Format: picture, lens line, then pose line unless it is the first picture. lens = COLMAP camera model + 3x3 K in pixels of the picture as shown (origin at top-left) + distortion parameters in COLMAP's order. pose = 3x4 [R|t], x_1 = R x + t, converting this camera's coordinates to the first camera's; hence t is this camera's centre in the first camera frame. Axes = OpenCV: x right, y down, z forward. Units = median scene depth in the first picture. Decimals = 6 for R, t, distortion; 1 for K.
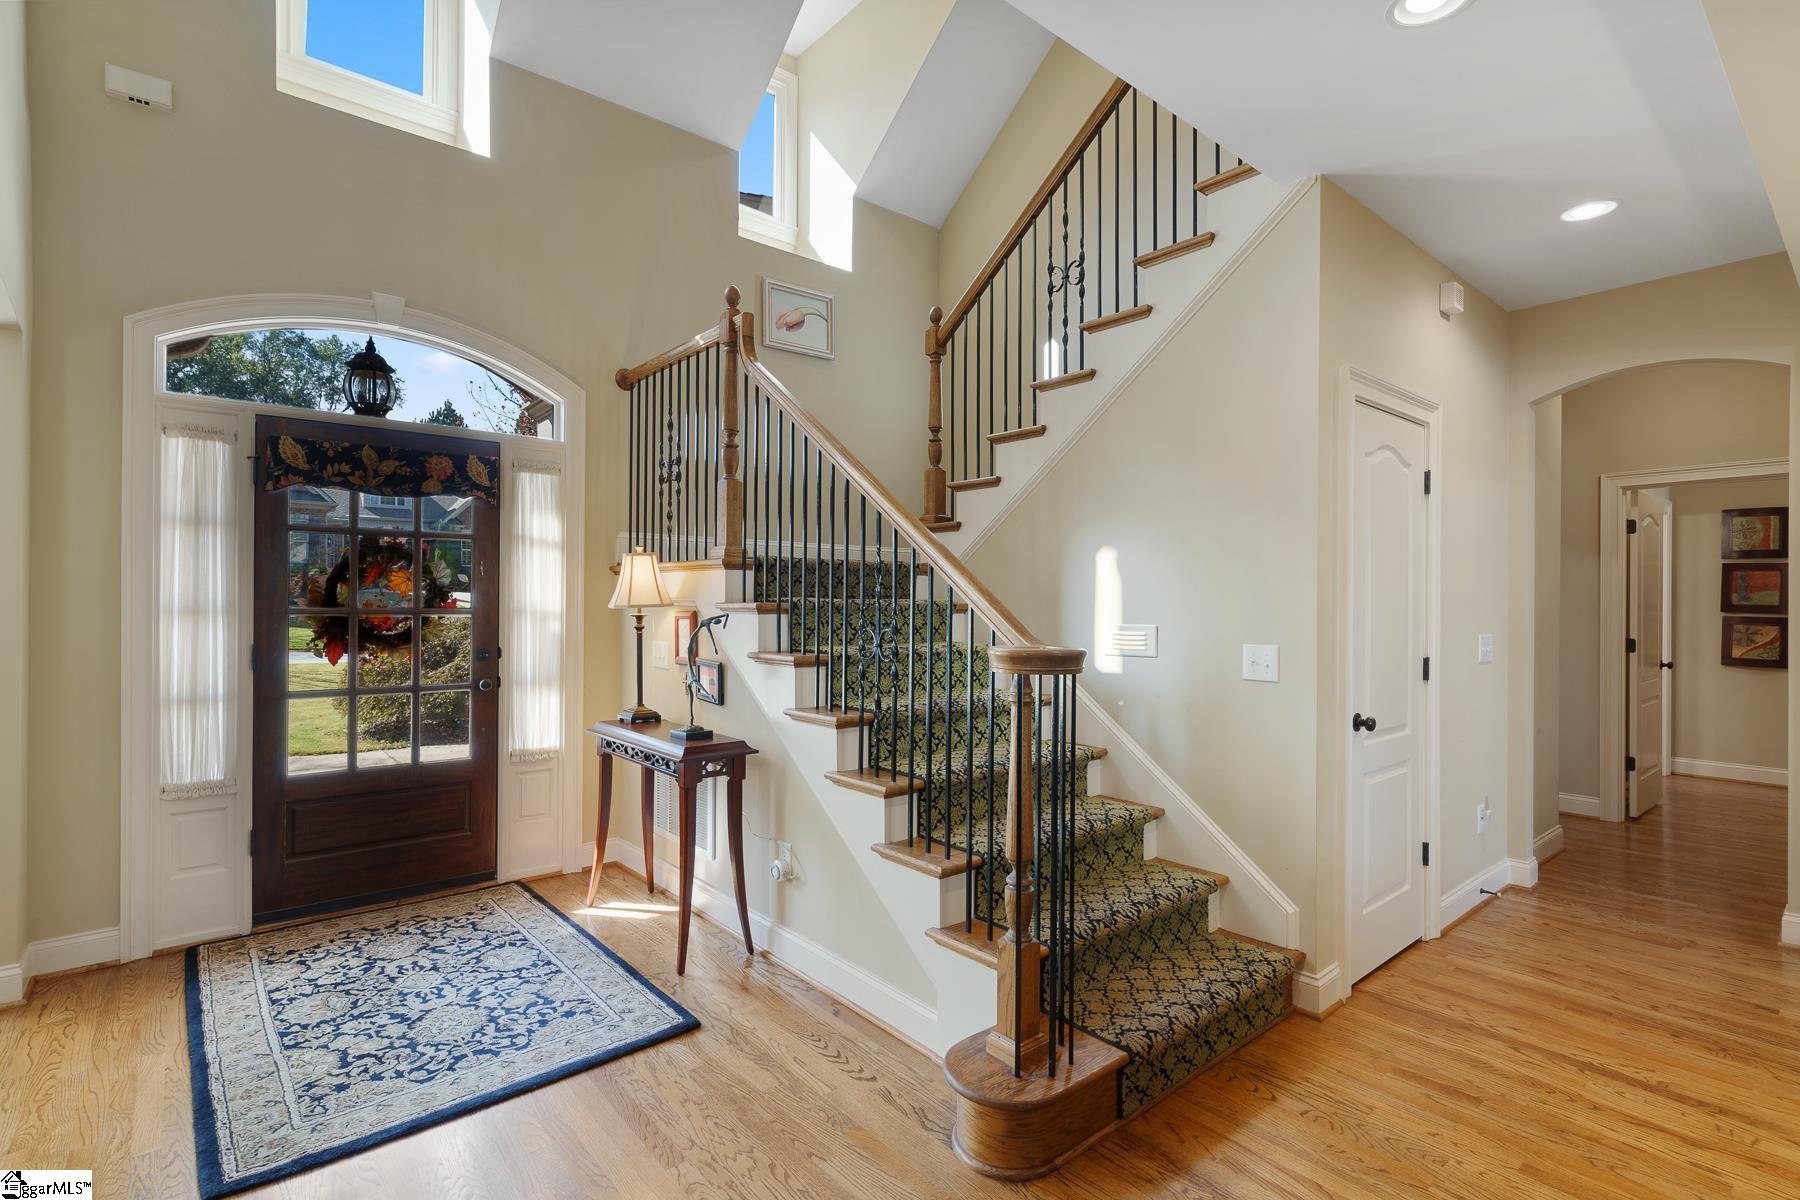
lens RADIAL K [[846.4, 0, 895.2], [0, 846.4, 601.0], [0, 0, 1]] dist [-0.001200, 0.001466]
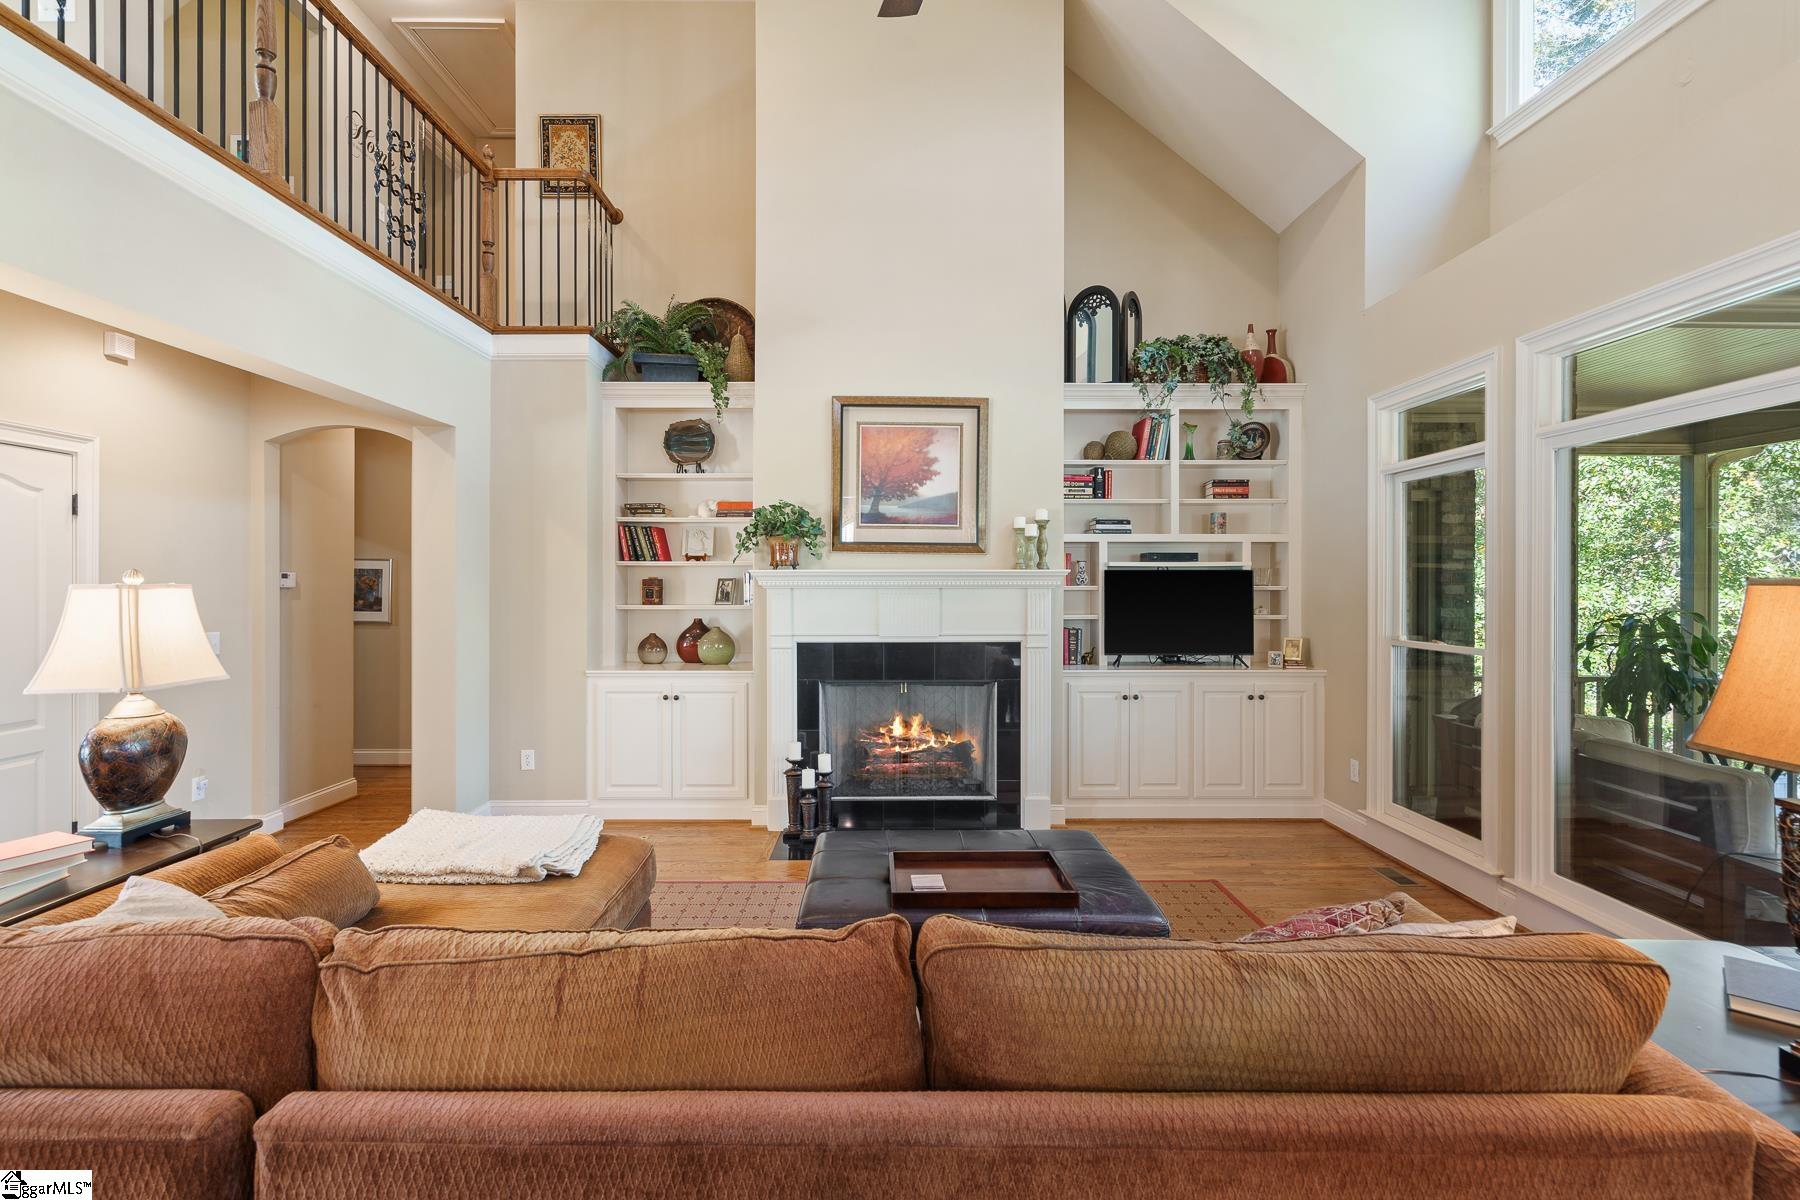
lens RADIAL K [[846.4, 0, 891.1], [0, 846.4, 587.1], [0, 0, 1]] dist [-0.001200, 0.001466]
pose [[0.635472, -0.006301, 0.772098, 0.446219], [0.002977, 0.999979, 0.005711, -0.031931], [-0.772118, -0.001331, 0.635478, -0.561545]]
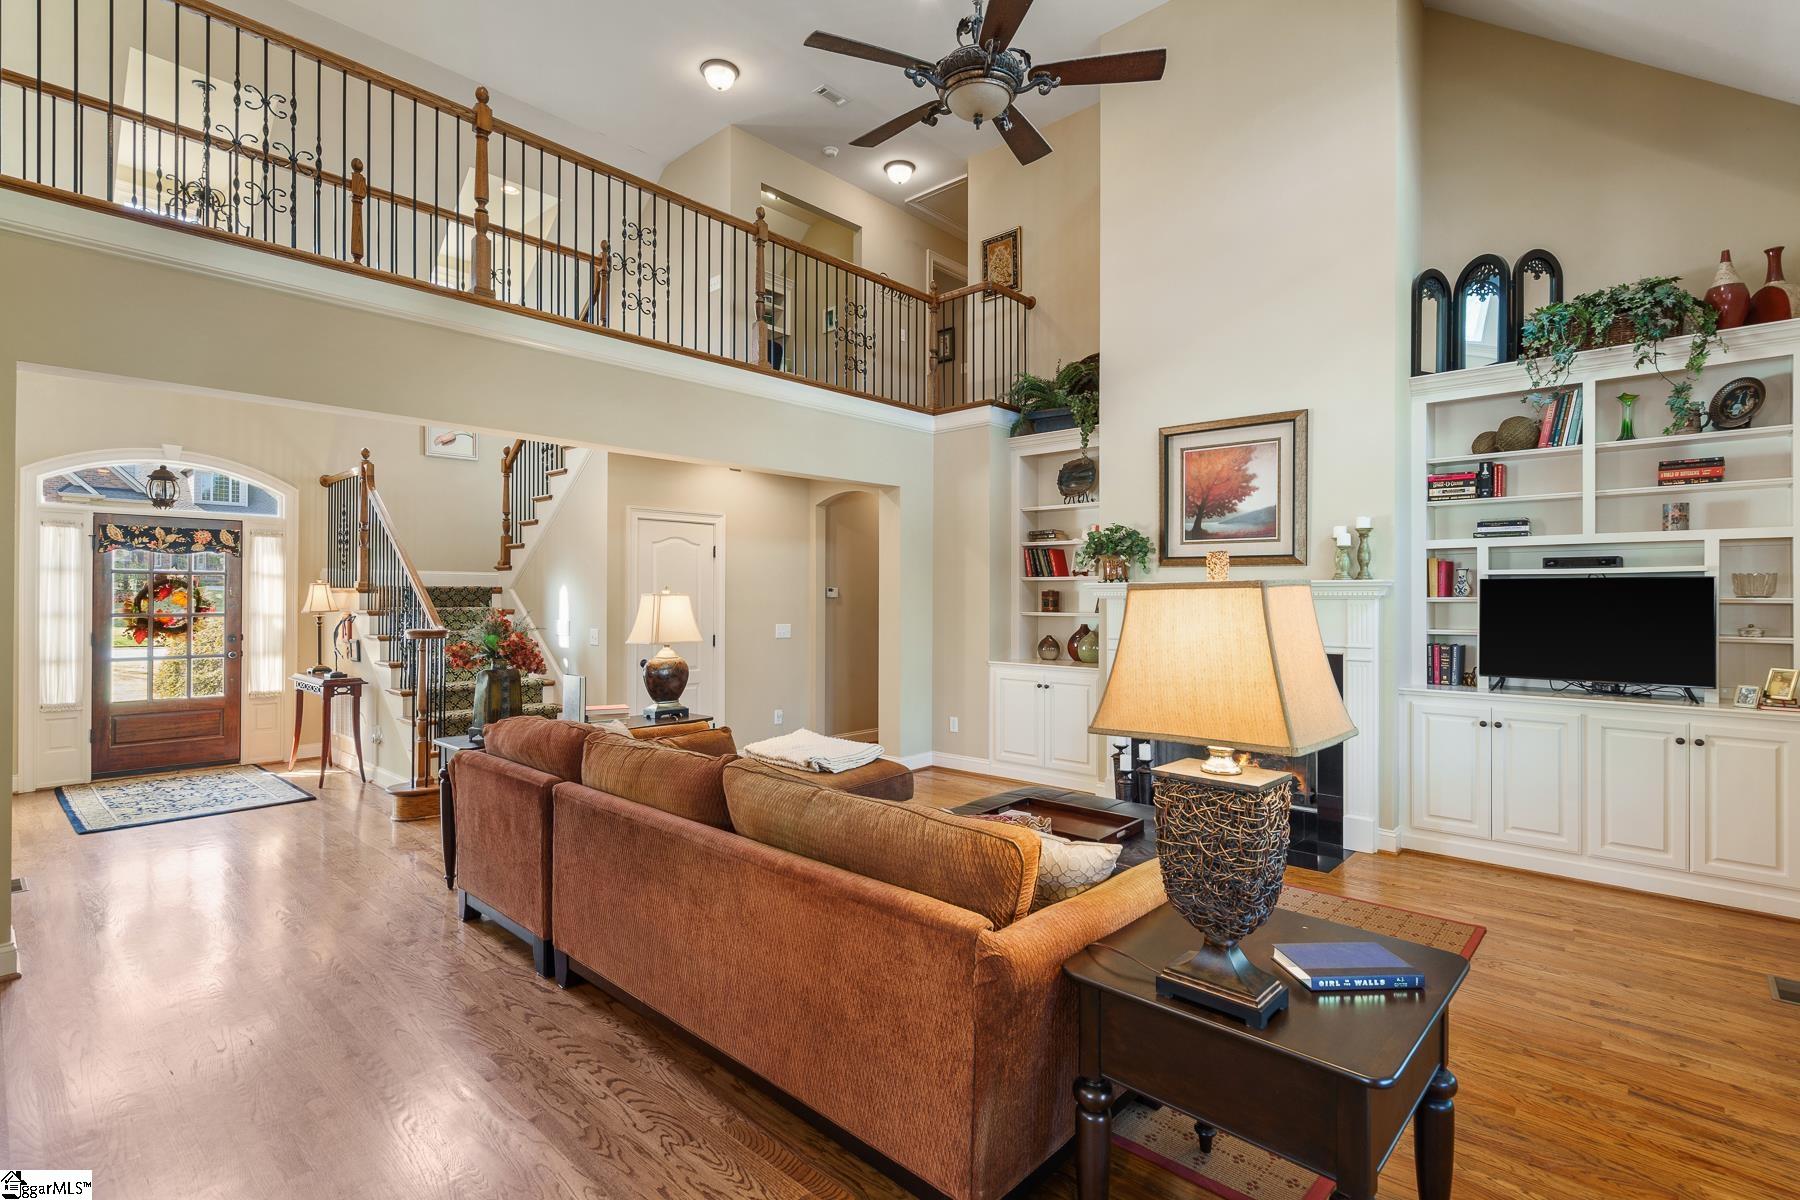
lens RADIAL K [[846.4, 0, 896.2], [0, 846.4, 595.7], [0, 0, 1]] dist [-0.001200, 0.001466]
pose [[0.991740, -0.001659, 0.128253, 0.801914], [0.001907, 0.999997, -0.001812, -0.025415], [-0.128249, 0.002041, 0.991740, -1.135181]]
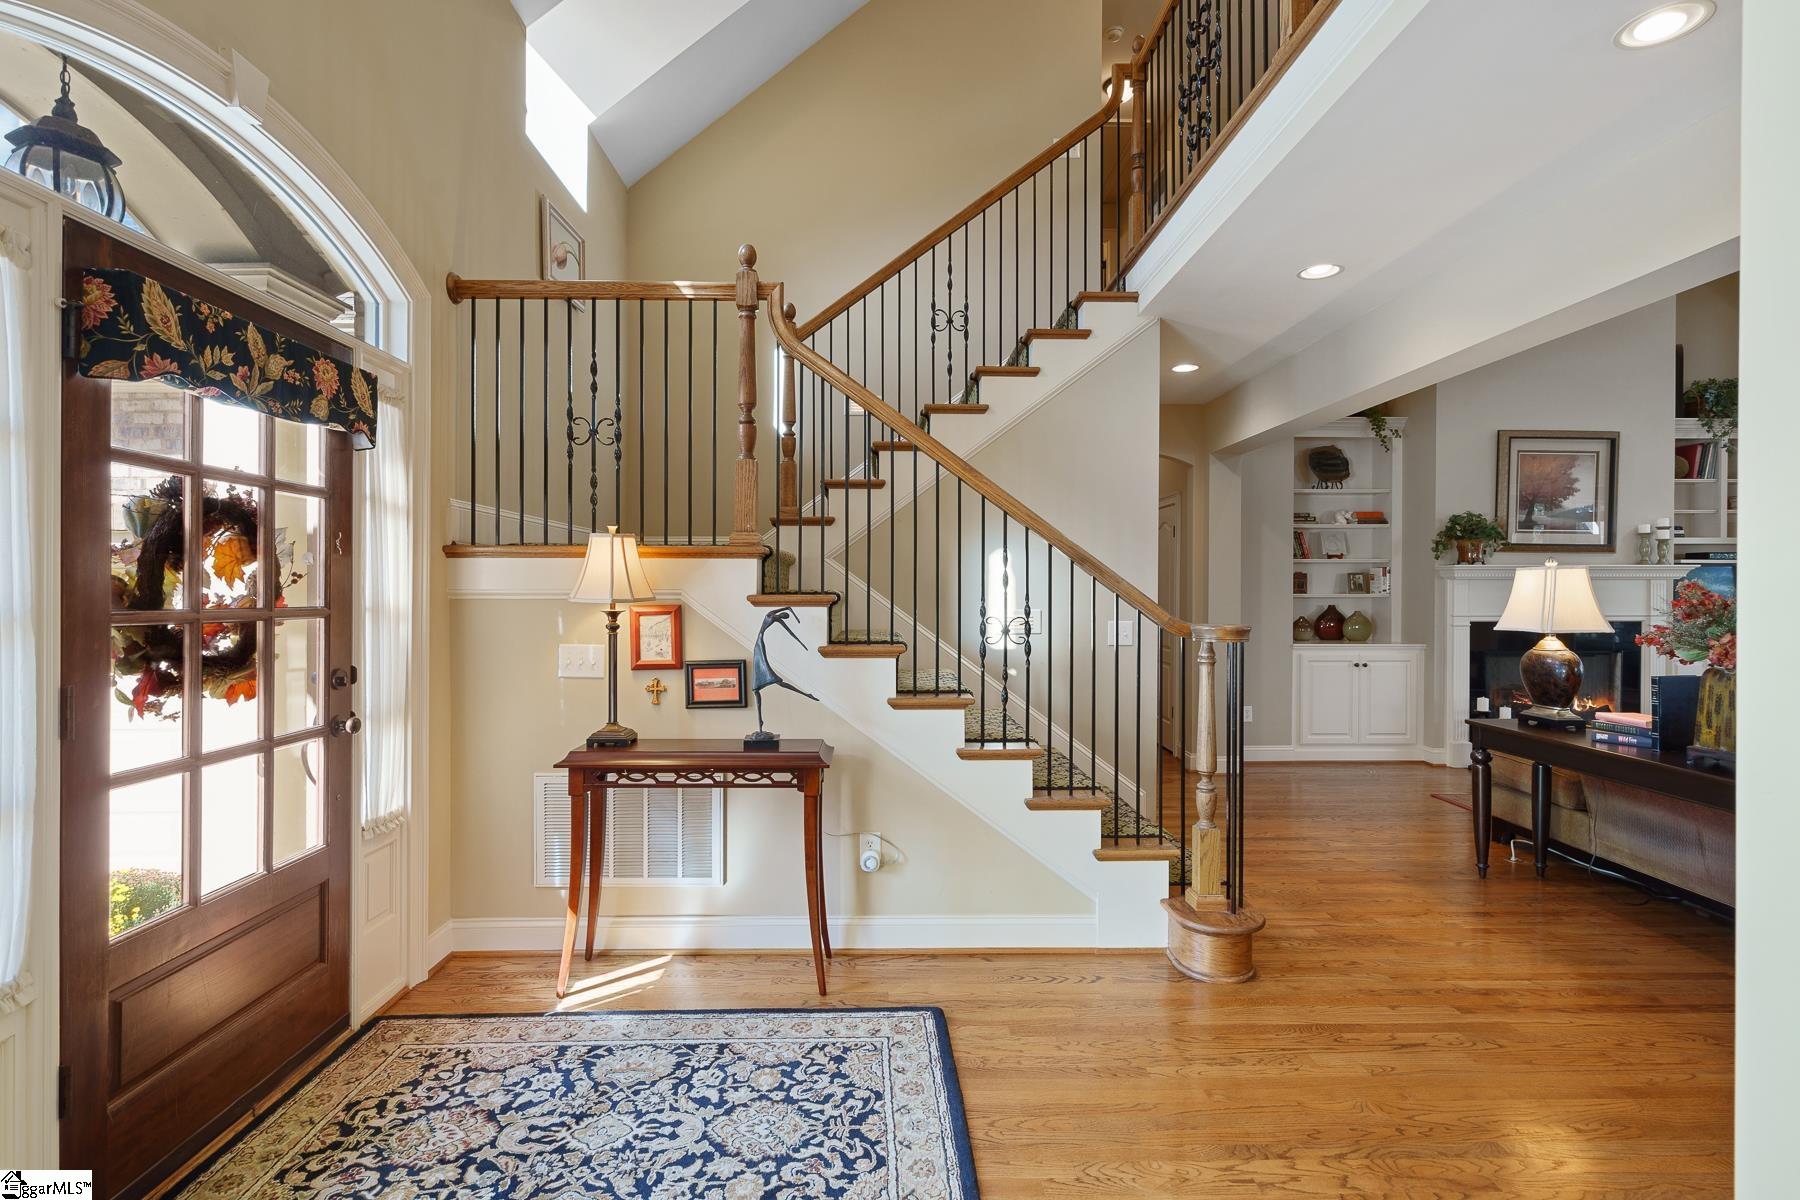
lens RADIAL K [[846.4, 0, 895.5], [0, 846.4, 597.4], [0, 0, 1]] dist [-0.001200, 0.001466]
pose [[0.632101, -0.009696, 0.774826, -0.829534], [0.002540, 0.999942, 0.010441, -0.004336], [-0.774882, -0.004632, 0.632089, 0.317577]]
